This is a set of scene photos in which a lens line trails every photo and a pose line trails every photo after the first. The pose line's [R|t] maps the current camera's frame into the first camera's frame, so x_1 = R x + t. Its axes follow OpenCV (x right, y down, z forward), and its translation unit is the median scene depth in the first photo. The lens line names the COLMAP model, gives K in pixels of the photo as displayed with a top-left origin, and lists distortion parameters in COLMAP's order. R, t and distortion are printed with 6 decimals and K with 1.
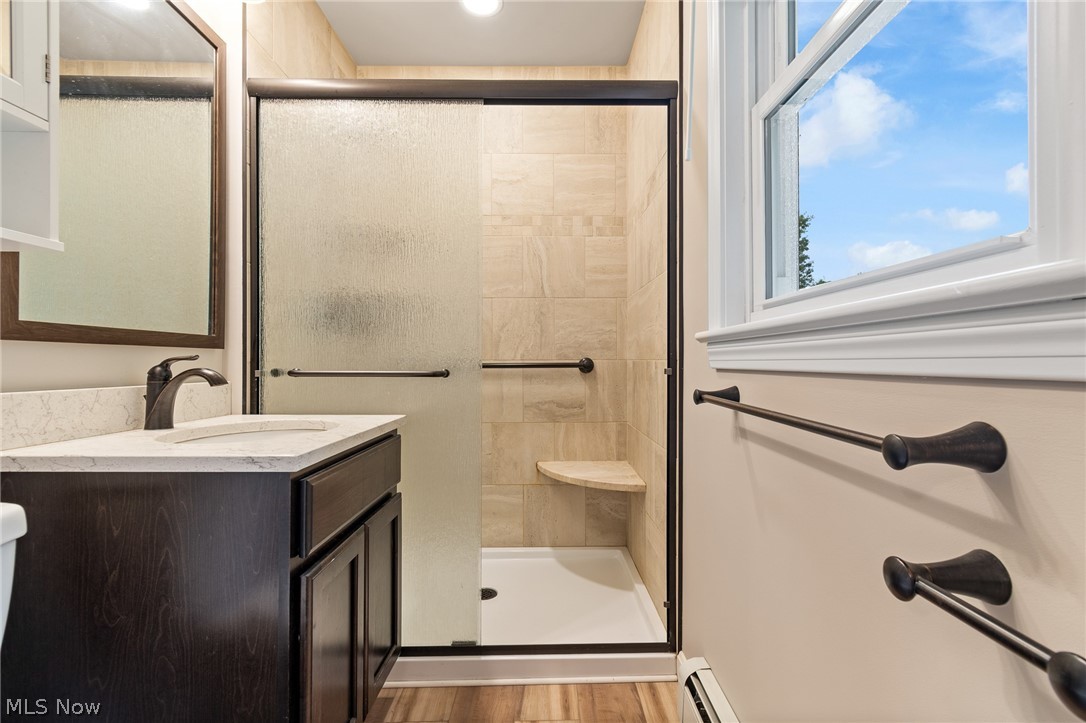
lens RADIAL K [[488.3, 0, 544.4], [0, 488.3, 360.5], [0, 0, 1]] dist [-0.001152, -0.001093]
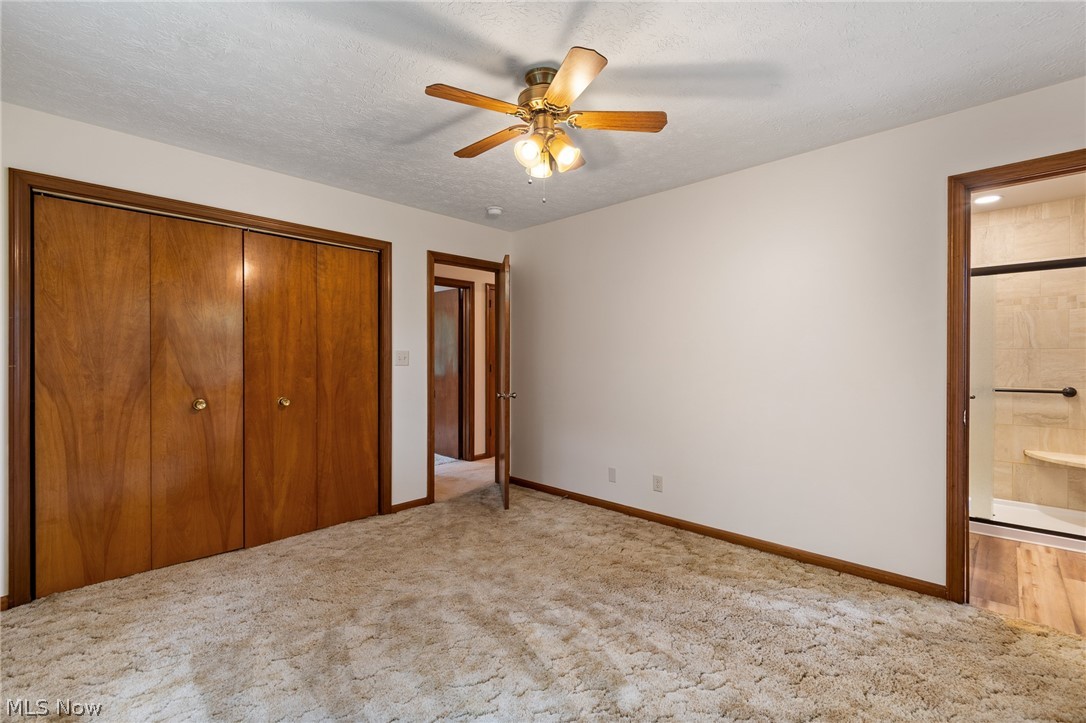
lens RADIAL K [[488.3, 0, 537.0], [0, 488.3, 363.0], [0, 0, 1]] dist [-0.001152, -0.001093]
pose [[0.716272, 0.007185, -0.697785, -0.047922], [-0.012644, 0.999916, -0.002683, -0.057886], [0.697707, 0.010744, 0.716303, -1.298794]]
